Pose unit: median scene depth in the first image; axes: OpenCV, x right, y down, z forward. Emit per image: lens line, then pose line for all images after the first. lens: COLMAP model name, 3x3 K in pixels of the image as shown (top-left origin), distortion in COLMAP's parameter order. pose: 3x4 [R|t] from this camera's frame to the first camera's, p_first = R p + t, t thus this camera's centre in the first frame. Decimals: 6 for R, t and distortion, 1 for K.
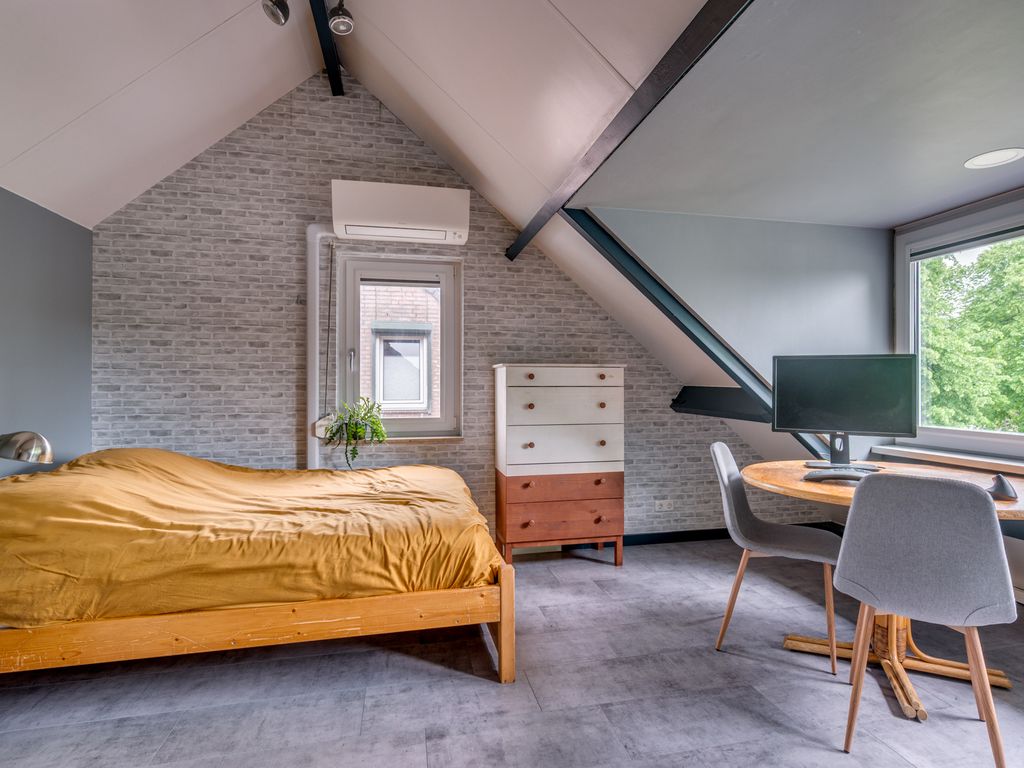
lens RADIAL K [[523.9, 0, 516.1], [0, 523.9, 384.2], [0, 0, 1]] dist [0.001418, 0.000394]
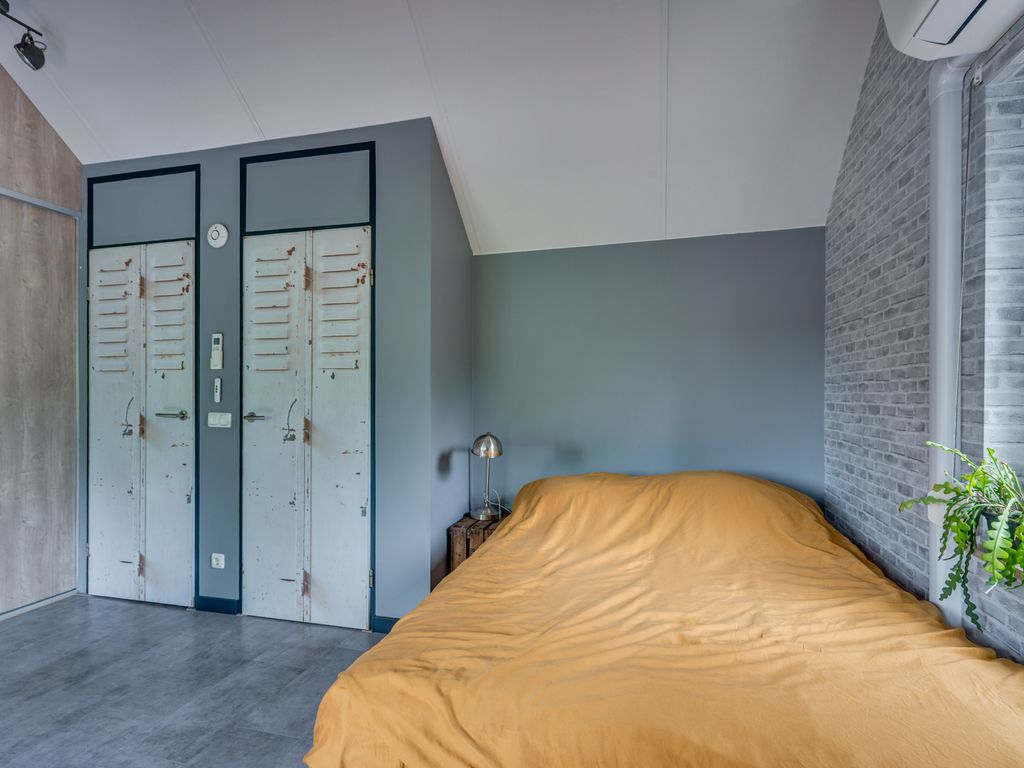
lens RADIAL K [[528.9, 0, 513.7], [0, 528.9, 410.7], [0, 0, 1]] dist [0.002045, 0.000800]
pose [[-0.454913, 0.029321, -0.890053, 0.202005], [0.004447, 0.999520, 0.030654, -0.014082], [0.890525, 0.009987, -0.454825, 0.887542]]
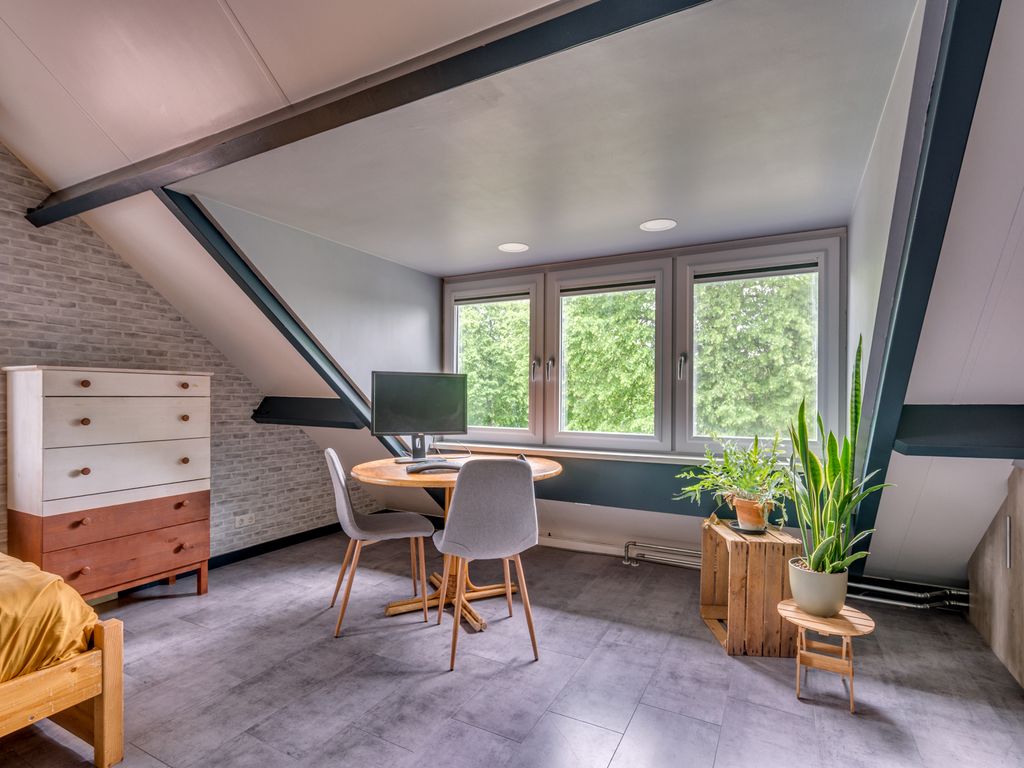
lens RADIAL K [[512.7, 0, 510.7], [0, 512.7, 398.3], [0, 0, 1]] dist [-0.001257, 0.000228]
pose [[0.652193, 0.000074, 0.758053, -0.133108], [-0.005459, 0.999975, 0.004599, 0.000042], [-0.758034, -0.007138, 0.652176, 0.019075]]
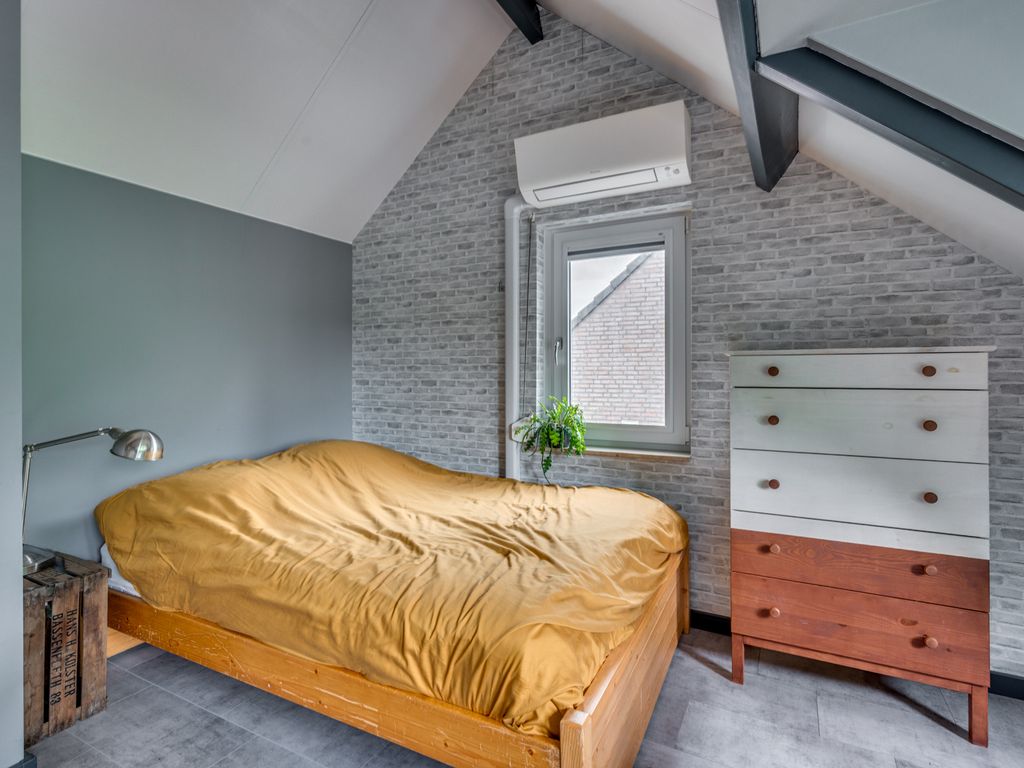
lens RADIAL K [[526.4, 0, 515.5], [0, 526.4, 370.4], [0, 0, 1]] dist [0.001406, 0.001336]
pose [[0.766787, -0.003165, -0.641894, 0.186836], [0.001711, 0.999994, -0.002887, -0.014141], [0.641899, 0.001115, 0.766788, 0.330558]]
